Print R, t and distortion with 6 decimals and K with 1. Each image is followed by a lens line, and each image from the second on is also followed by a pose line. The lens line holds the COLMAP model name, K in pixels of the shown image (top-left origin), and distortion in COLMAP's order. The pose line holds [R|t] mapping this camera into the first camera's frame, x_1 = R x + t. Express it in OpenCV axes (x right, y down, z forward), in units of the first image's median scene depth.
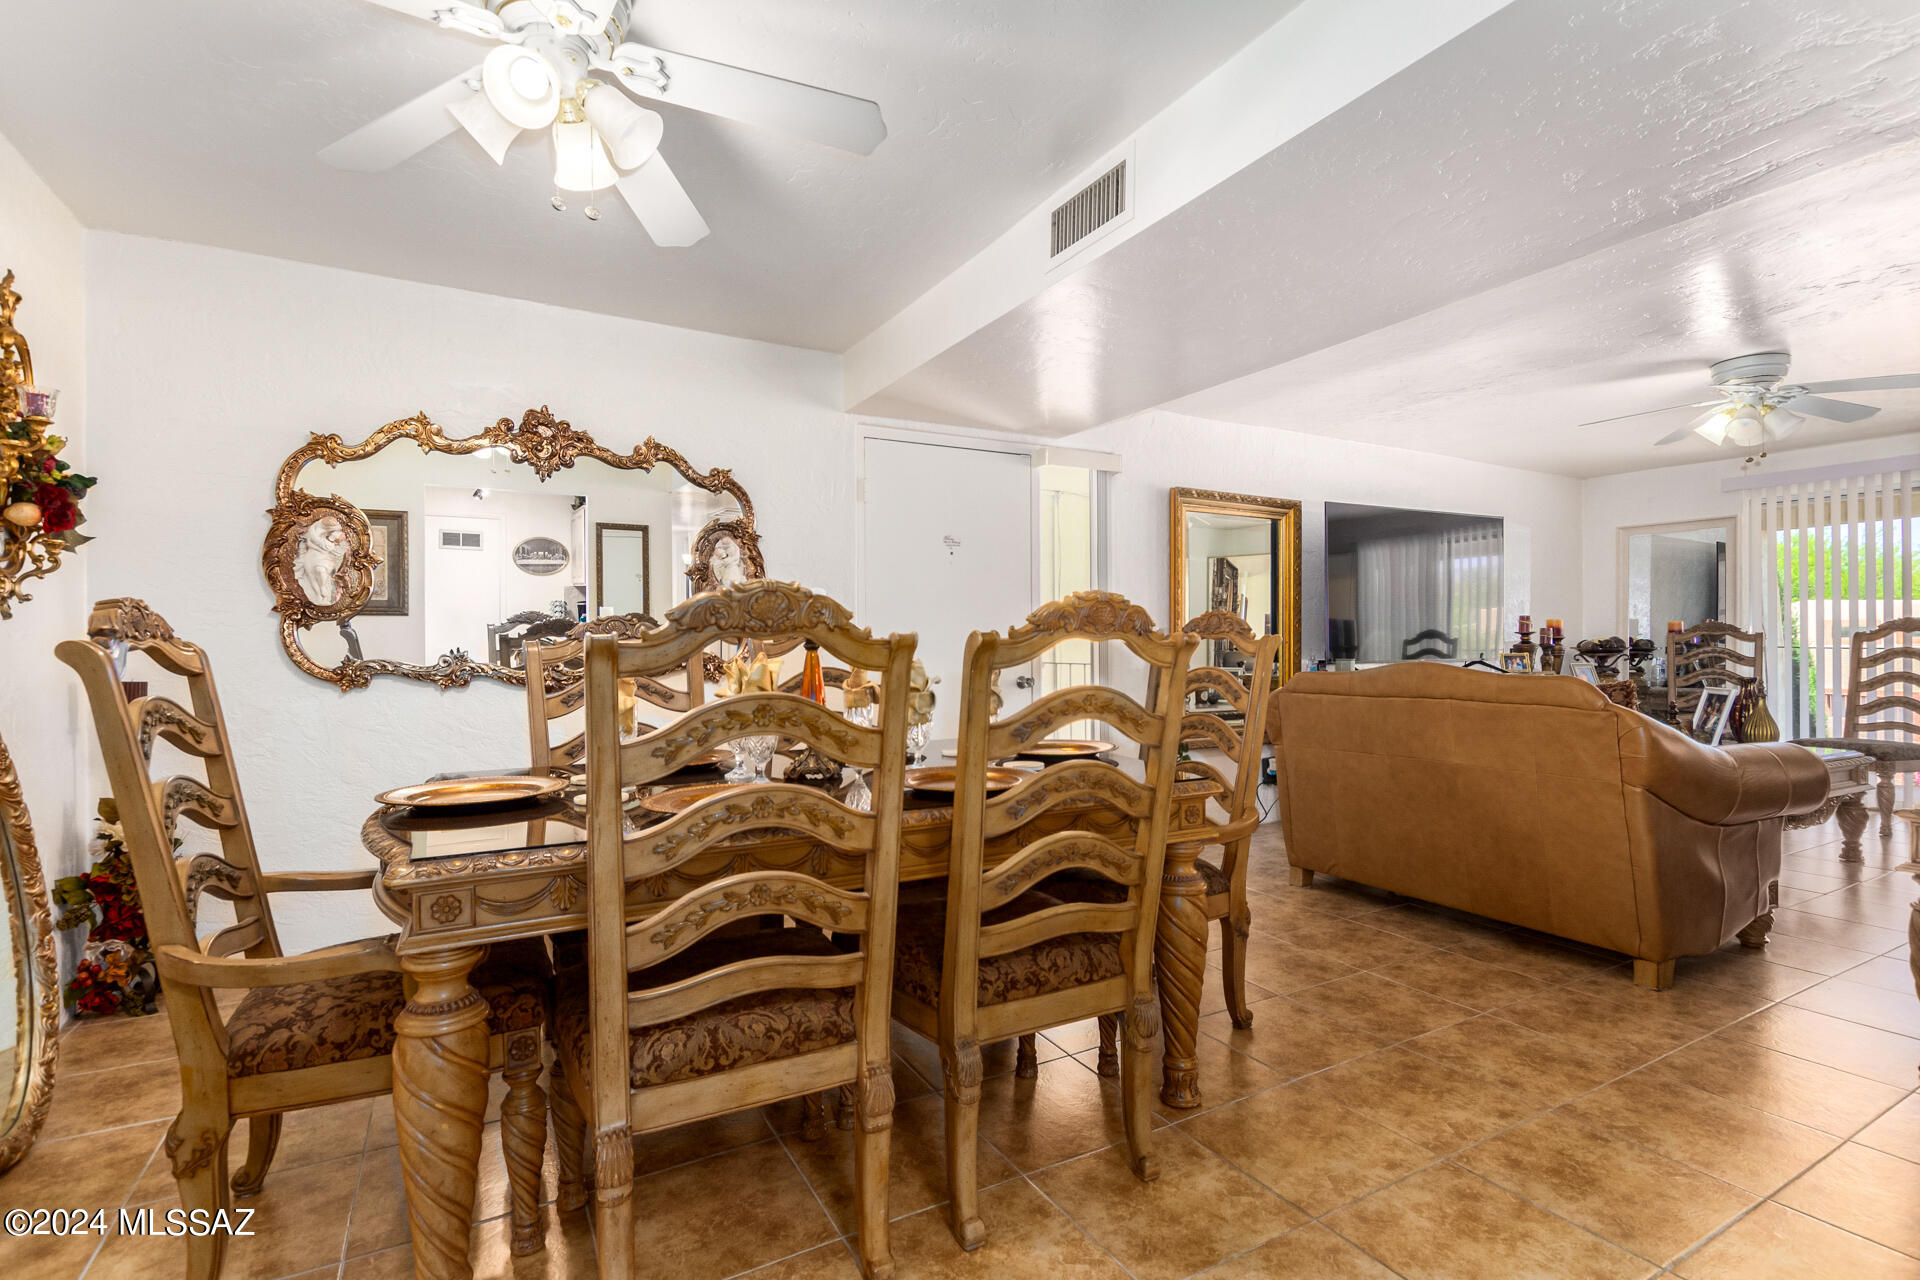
lens RADIAL K [[903.6, 0, 961.1], [0, 903.6, 642.9], [0, 0, 1]] dist [0.001765, -0.000457]
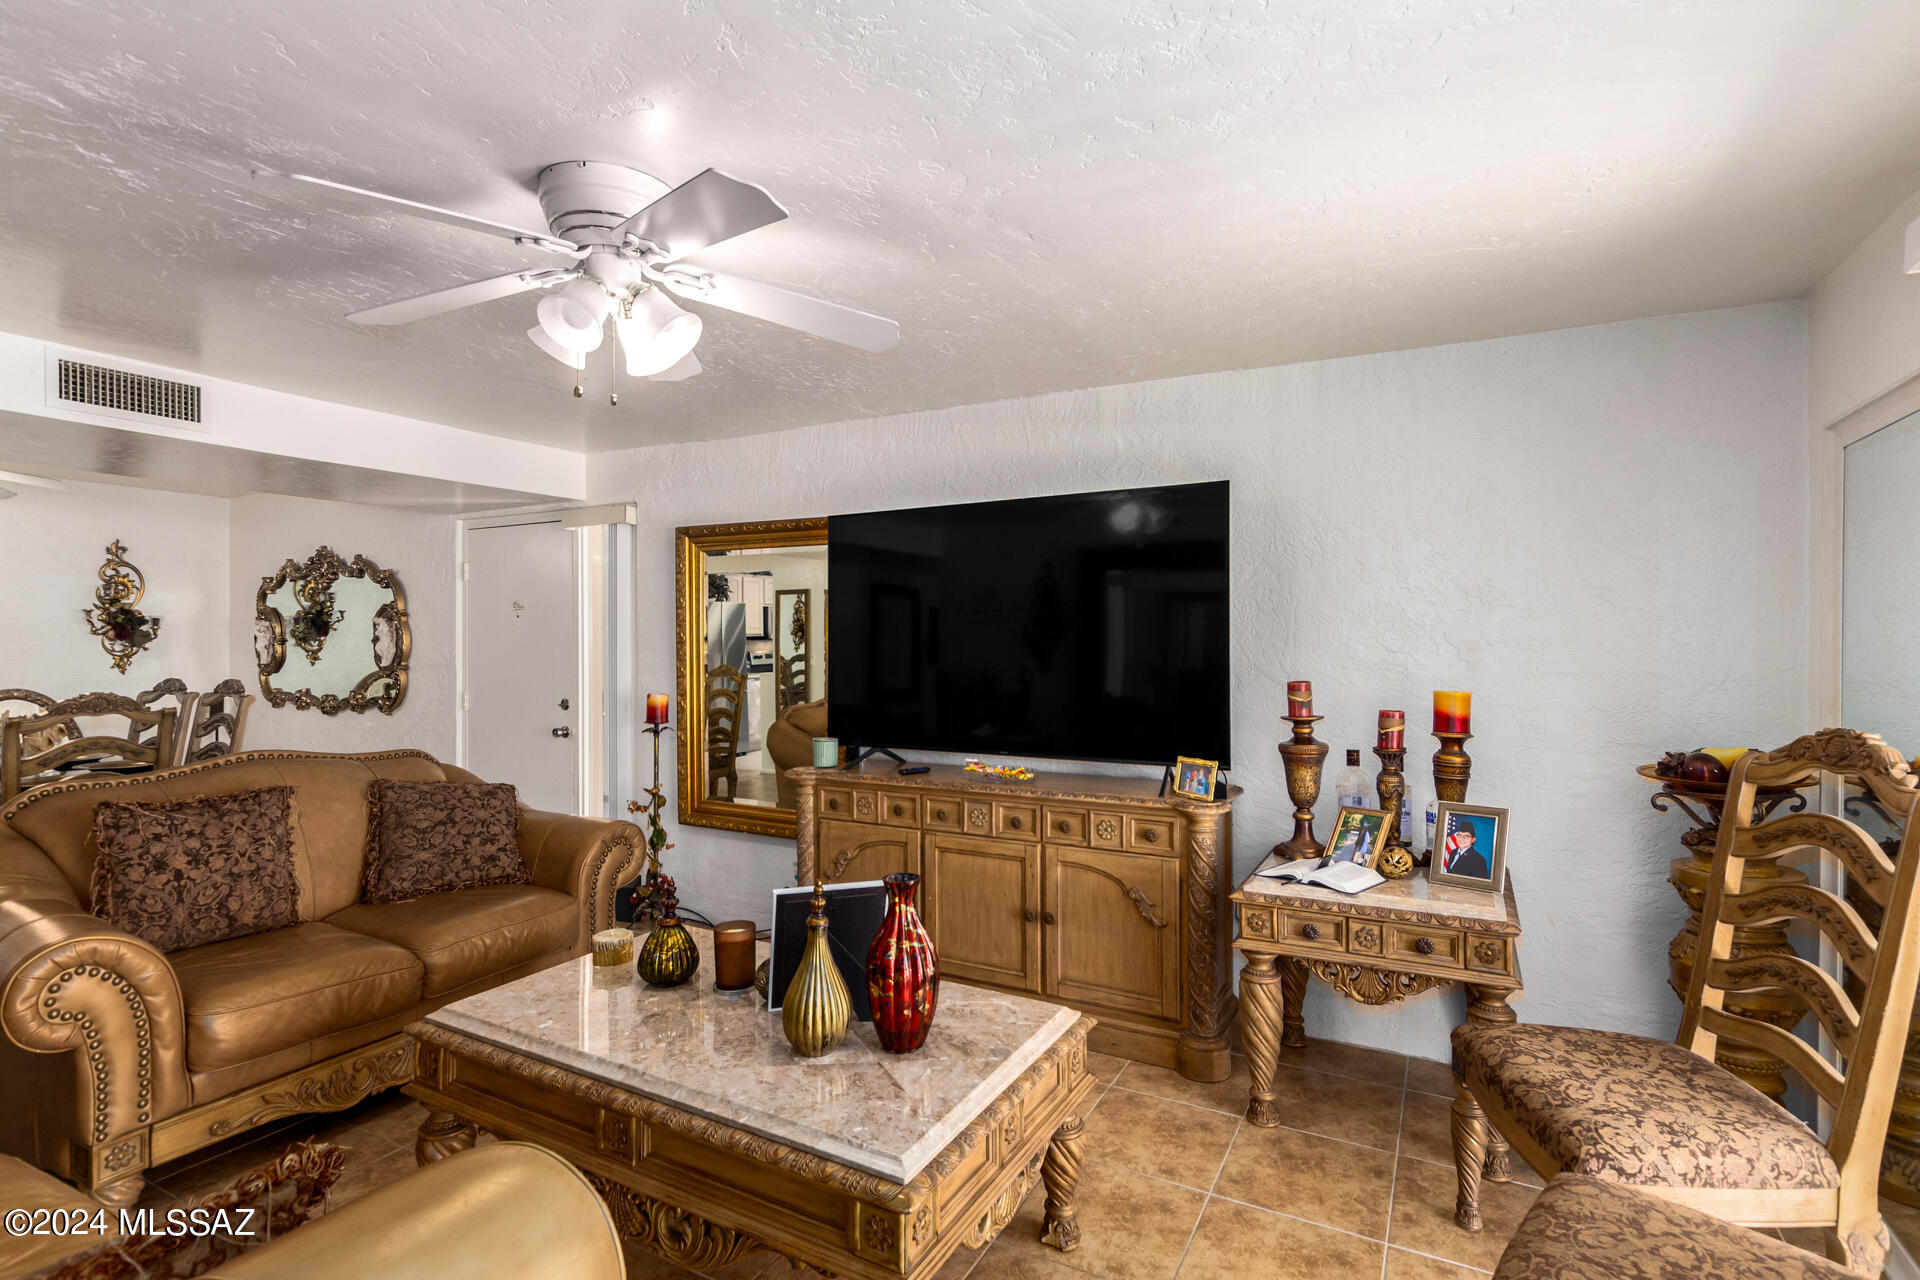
lens RADIAL K [[922.0, 0, 964.1], [0, 922.0, 638.0], [0, 0, 1]] dist [0.006945, -0.000083]
pose [[0.535505, 0.006988, -0.844503, 1.809954], [-0.002516, 0.999975, 0.006679, -0.108152], [0.844528, -0.001452, 0.535509, 1.166351]]
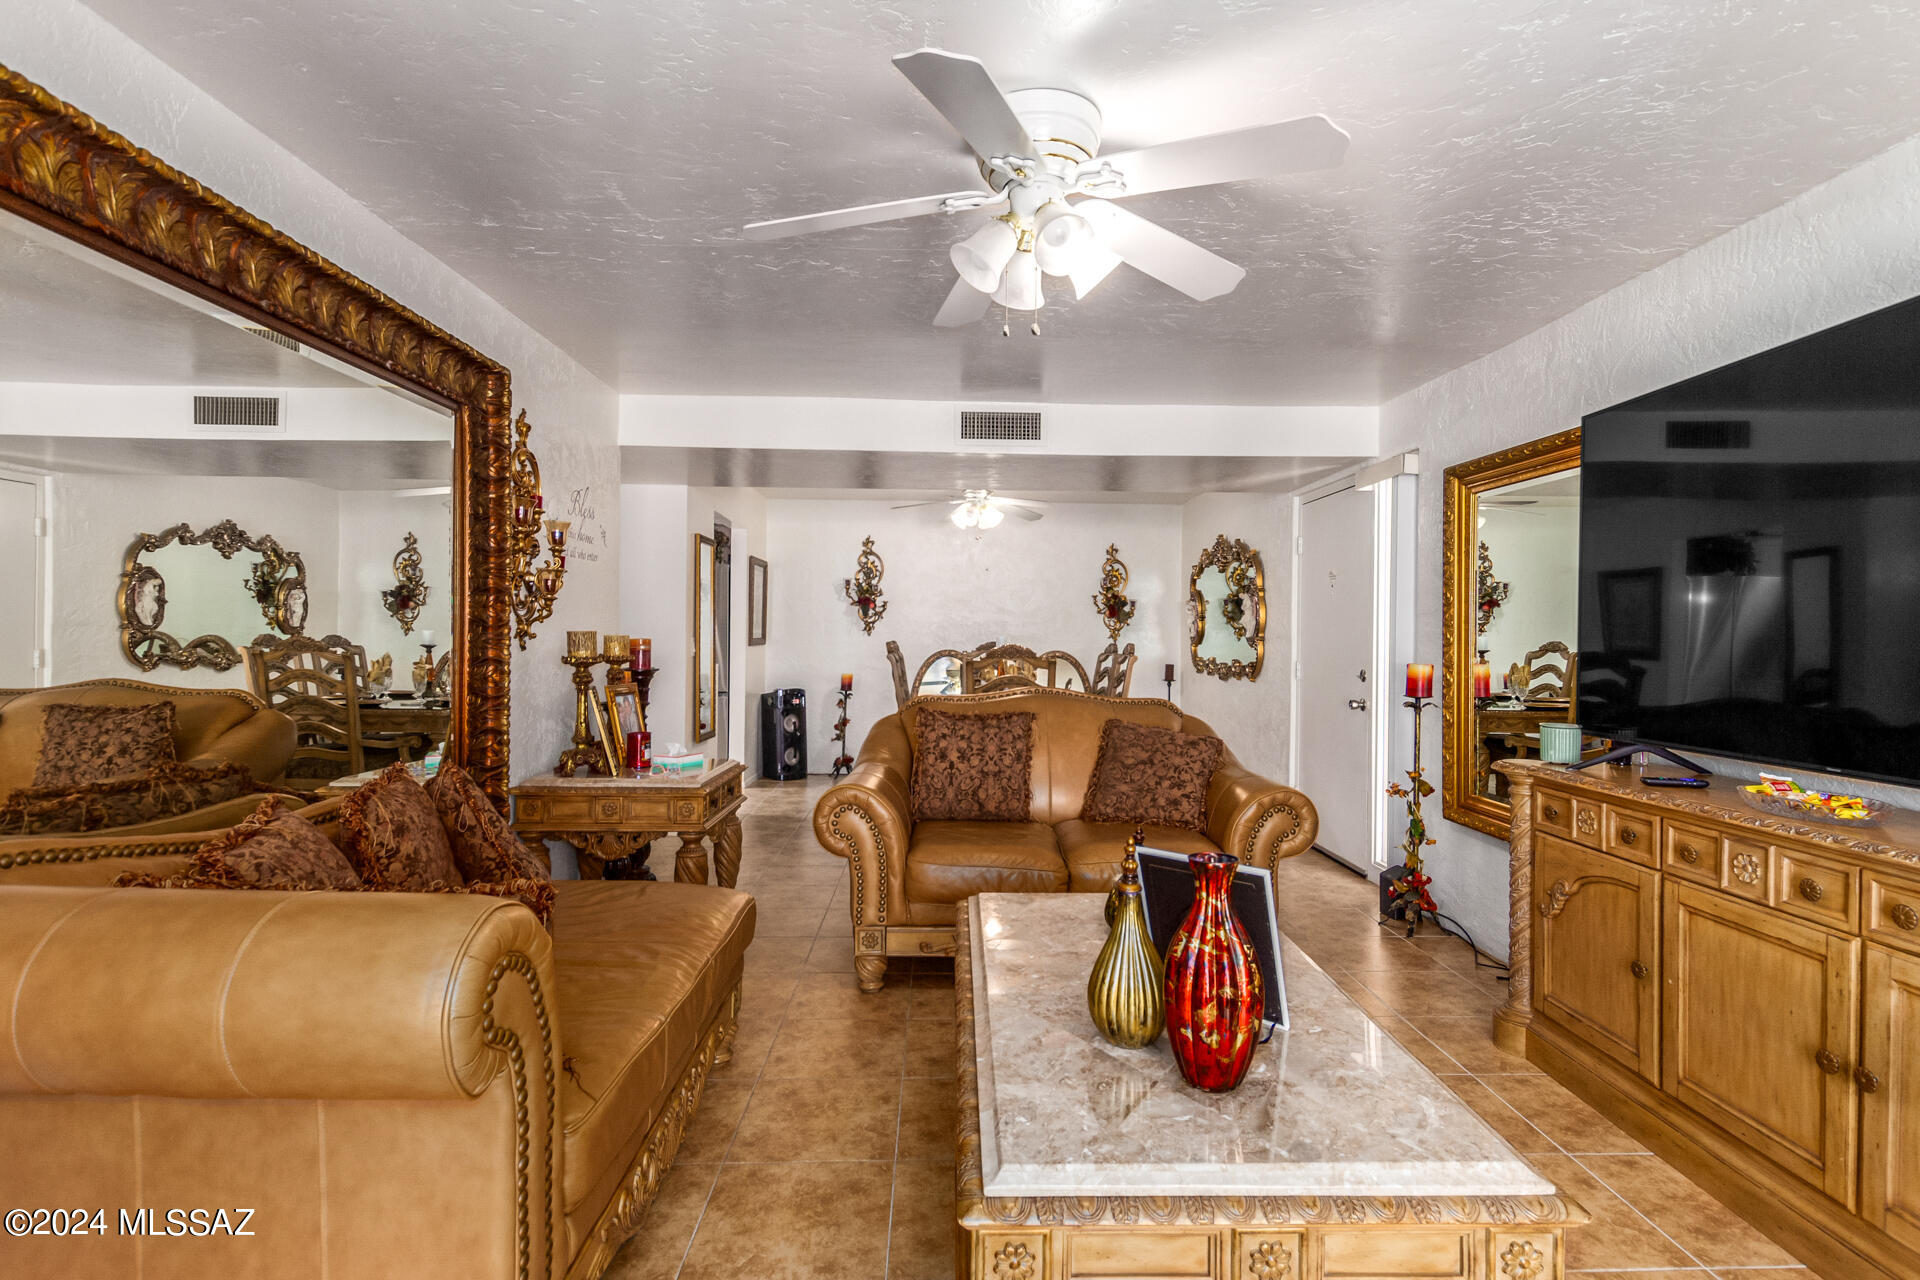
lens RADIAL K [[922.0, 0, 964.1], [0, 922.0, 638.0], [0, 0, 1]] dist [0.006945, -0.000083]
pose [[-0.466286, 0.009429, -0.884584, 1.734172], [-0.002909, 0.999921, 0.012192, -0.059158], [0.884629, 0.008258, -0.466222, 1.566674]]
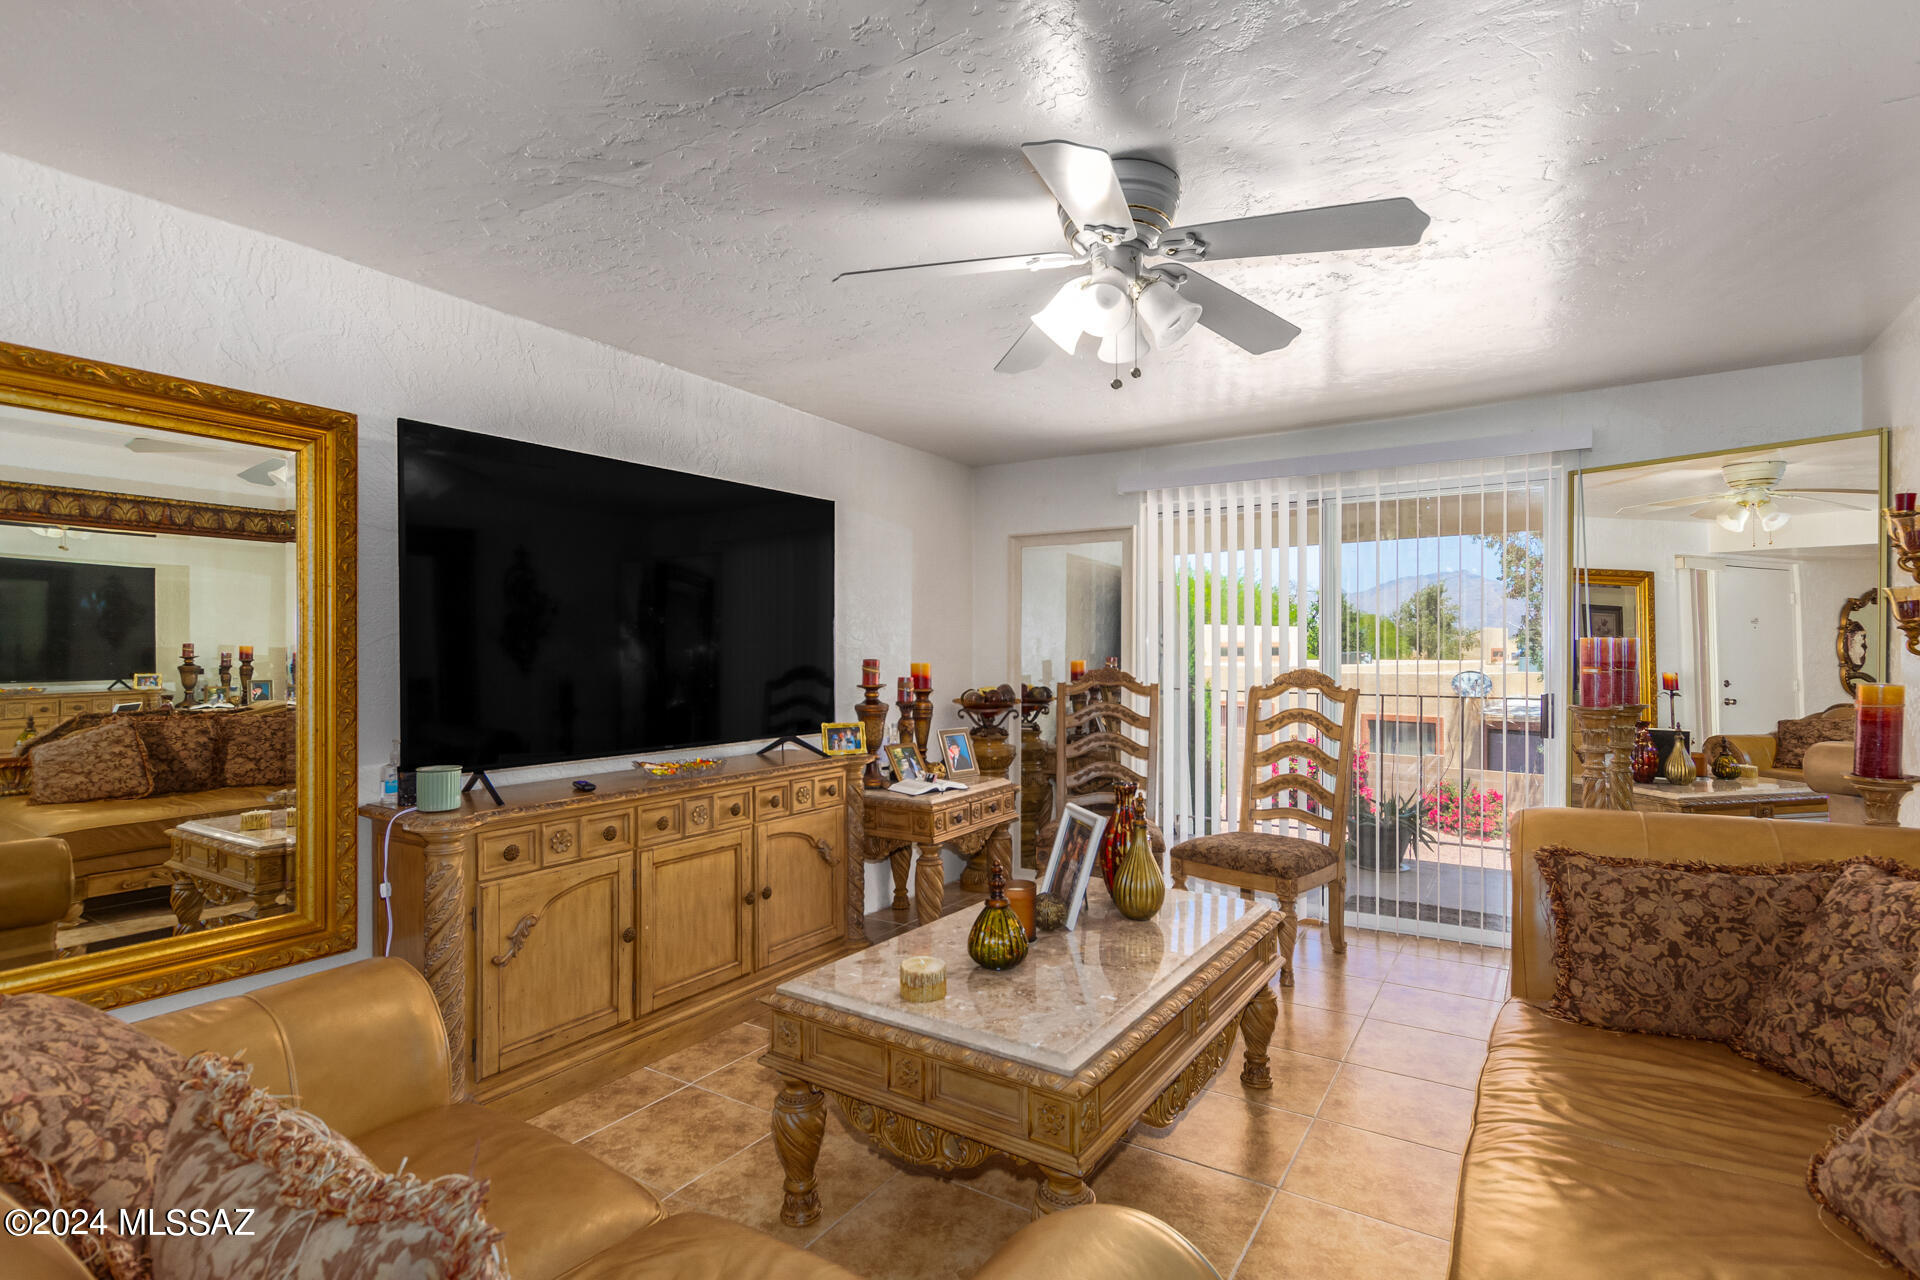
lens RADIAL K [[962.0, 0, 962.3], [0, 962.0, 658.3], [0, 0, 1]] dist [0.001363, -0.000018]
pose [[0.875526, 0.001138, 0.483169, 0.684631], [-0.002037, 0.999997, 0.001335, -0.062507], [-0.483166, -0.002152, 0.875526, 0.727535]]
